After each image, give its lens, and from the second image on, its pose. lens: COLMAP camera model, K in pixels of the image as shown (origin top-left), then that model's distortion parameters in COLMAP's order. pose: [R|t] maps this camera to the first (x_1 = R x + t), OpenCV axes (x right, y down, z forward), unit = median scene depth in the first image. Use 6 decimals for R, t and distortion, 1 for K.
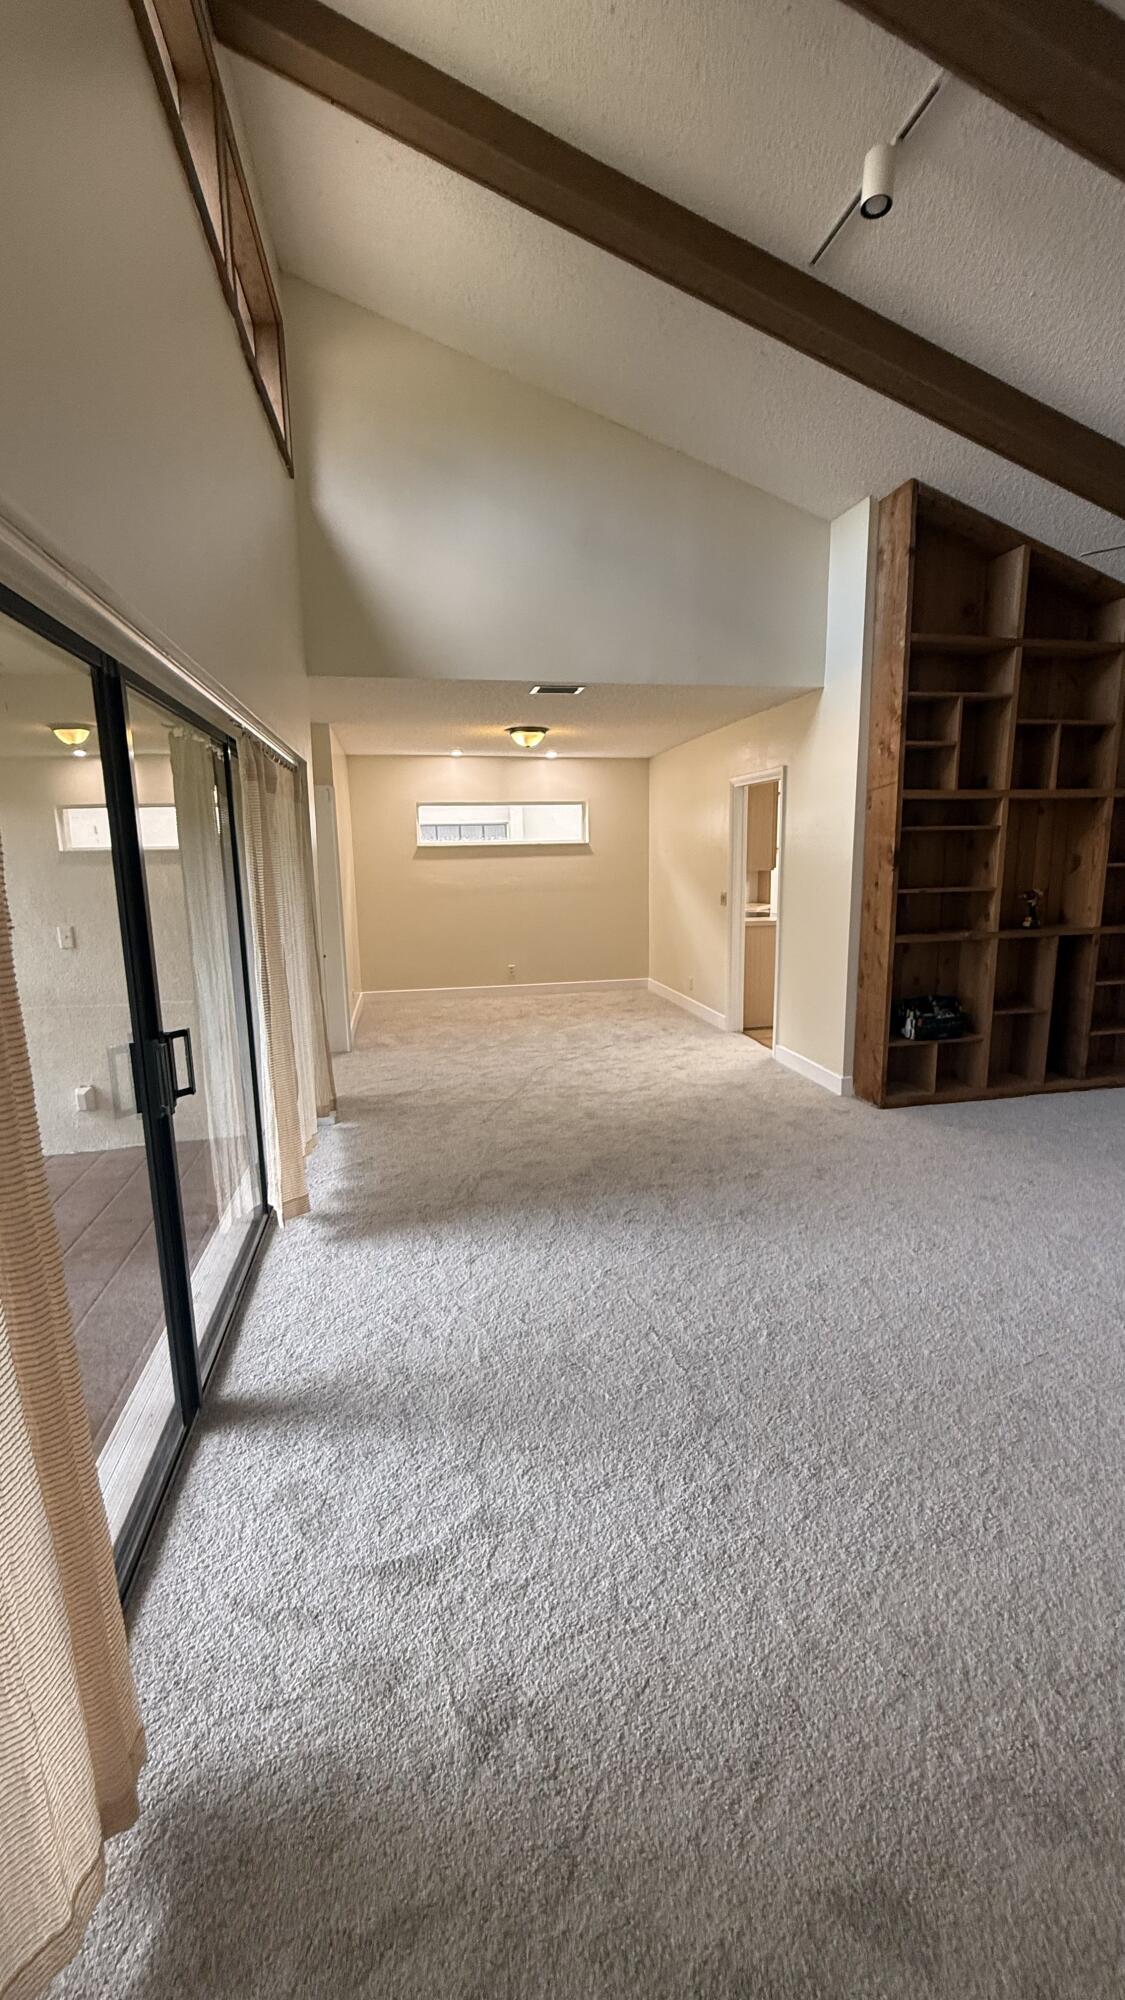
lens RADIAL K [[796.2, 0, 563.3], [0, 796.2, 999.3], [0, 0, 1]] dist [-0.001632, -0.000196]
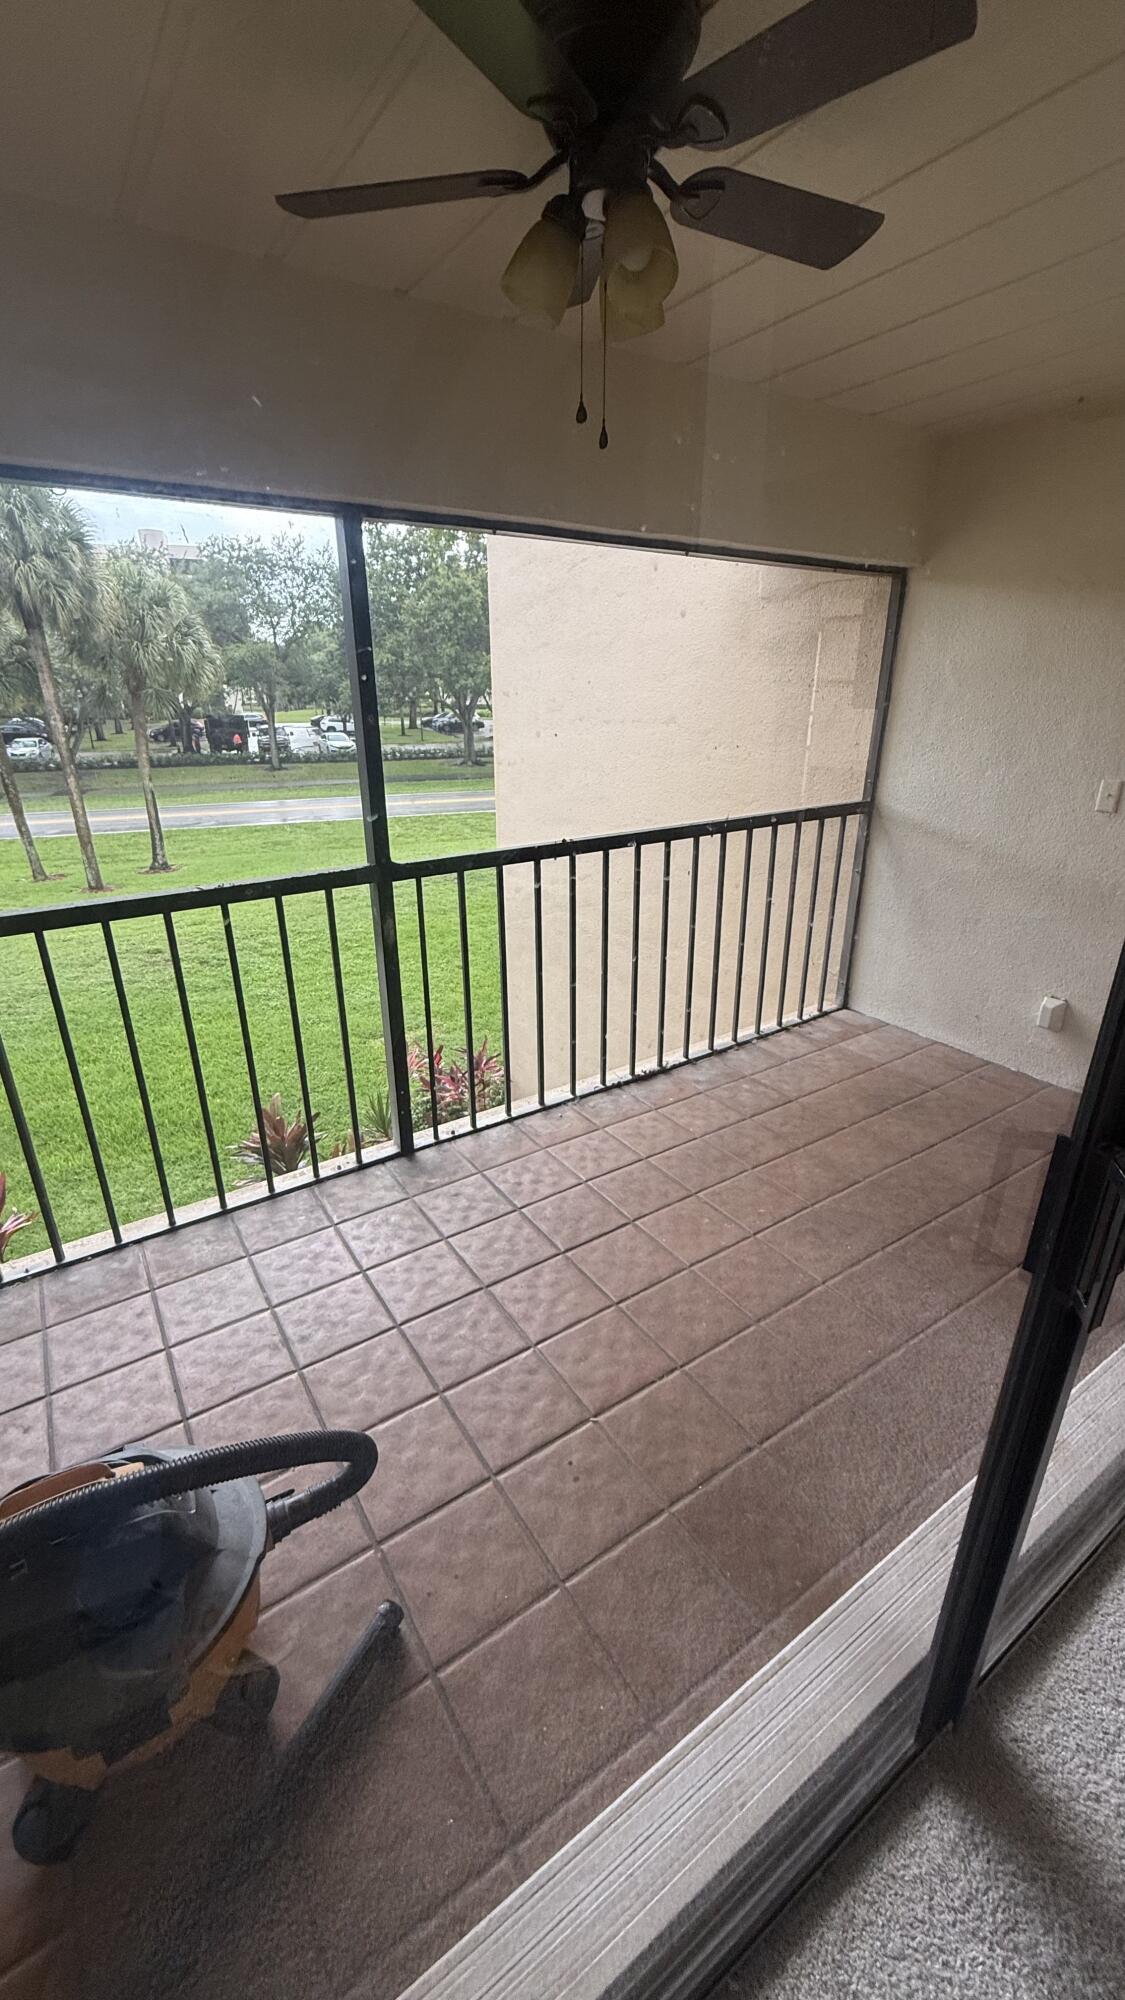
lens RADIAL K [[796.2, 0, 557.8], [0, 796.2, 999.8], [0, 0, 1]] dist [-0.001632, -0.000196]
pose [[0.380434, 0.357414, -0.852951, -0.243738], [-0.168546, 0.933650, 0.316054, -0.087493], [0.909320, 0.023524, 0.415433, 0.454963]]
